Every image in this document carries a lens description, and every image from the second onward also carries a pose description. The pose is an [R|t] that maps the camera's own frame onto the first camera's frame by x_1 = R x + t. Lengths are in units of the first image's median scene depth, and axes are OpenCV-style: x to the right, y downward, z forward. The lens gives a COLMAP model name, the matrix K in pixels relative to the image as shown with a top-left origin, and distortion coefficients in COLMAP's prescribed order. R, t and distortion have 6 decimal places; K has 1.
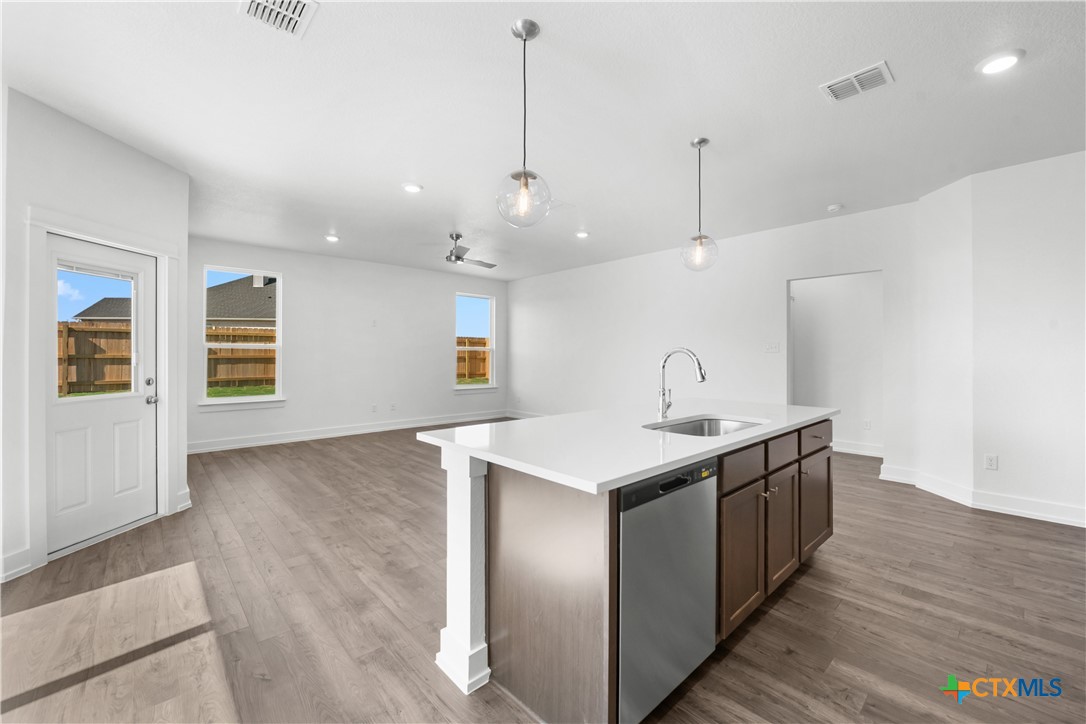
lens RADIAL K [[439.3, 0, 554.9], [0, 439.3, 357.3], [0, 0, 1]] dist [-0.001507, -0.000161]
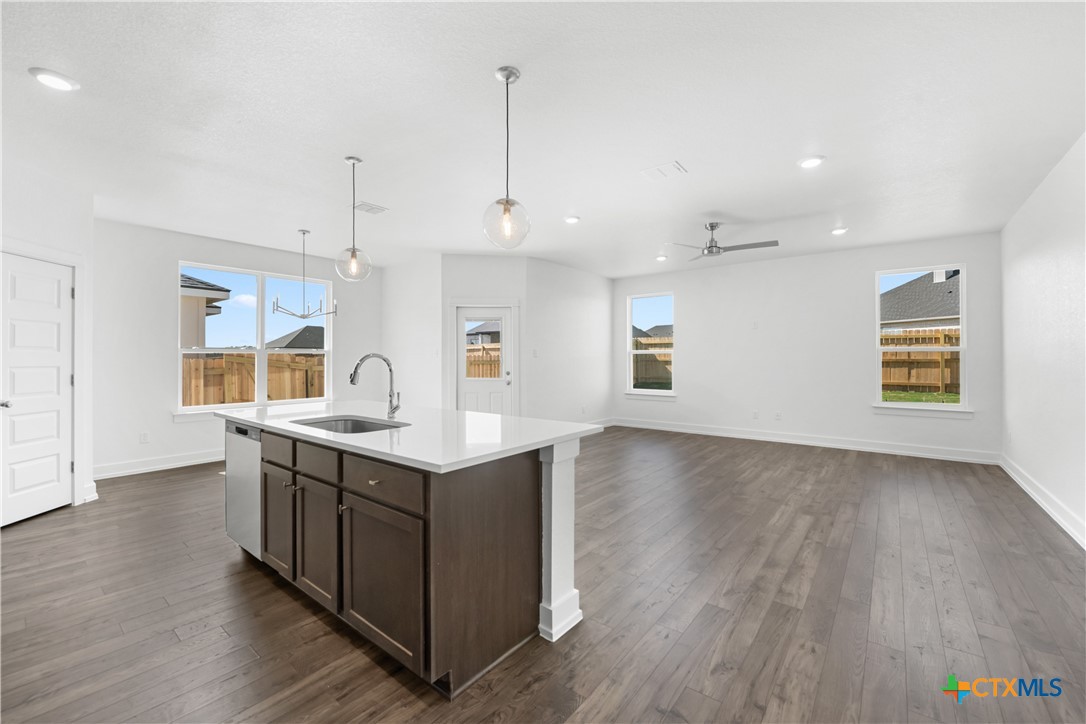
lens RADIAL K [[439.3, 0, 554.9], [0, 439.3, 357.3], [0, 0, 1]] dist [-0.001507, -0.000161]
pose [[0.153240, -0.004035, -0.988181, 0.140595], [-0.002412, 0.999987, -0.004457, -0.000969], [0.988186, 0.003066, 0.153228, 0.124469]]
